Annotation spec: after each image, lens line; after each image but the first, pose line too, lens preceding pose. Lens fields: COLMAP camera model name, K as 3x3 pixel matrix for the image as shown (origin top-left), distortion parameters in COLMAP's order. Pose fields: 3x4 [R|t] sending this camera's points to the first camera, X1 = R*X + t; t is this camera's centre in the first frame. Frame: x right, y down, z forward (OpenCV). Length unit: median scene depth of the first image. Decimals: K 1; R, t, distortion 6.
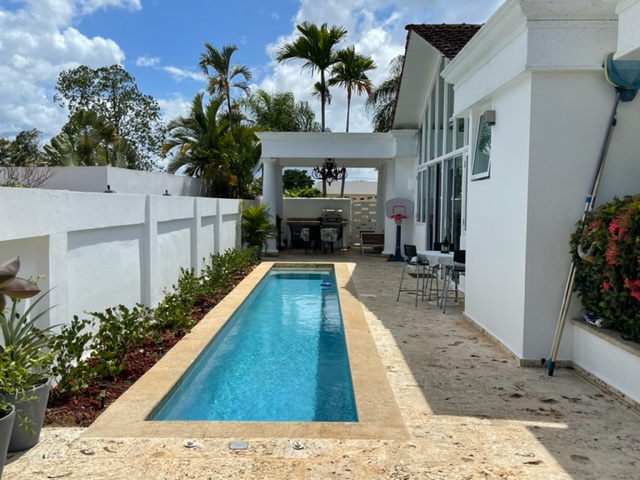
lens RADIAL K [[619.2, 0, 320.3], [0, 619.2, 241.7], [0, 0, 1]] dist [0.063762, 0.000000]
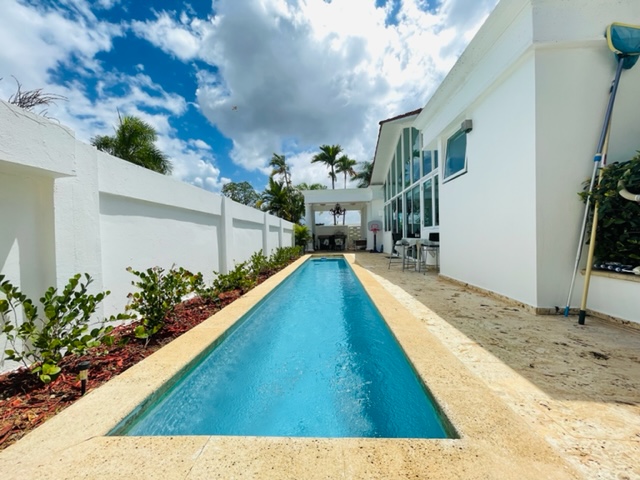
lens RADIAL K [[262.9, 0, 320.1], [0, 262.9, 237.5], [0, 0, 1]] dist [0.001042, 0.000115]
pose [[0.998642, -0.031890, -0.041205, -0.015103], [0.029522, 0.997946, -0.056858, 0.031580], [0.042933, 0.055565, 0.997532, 0.204847]]
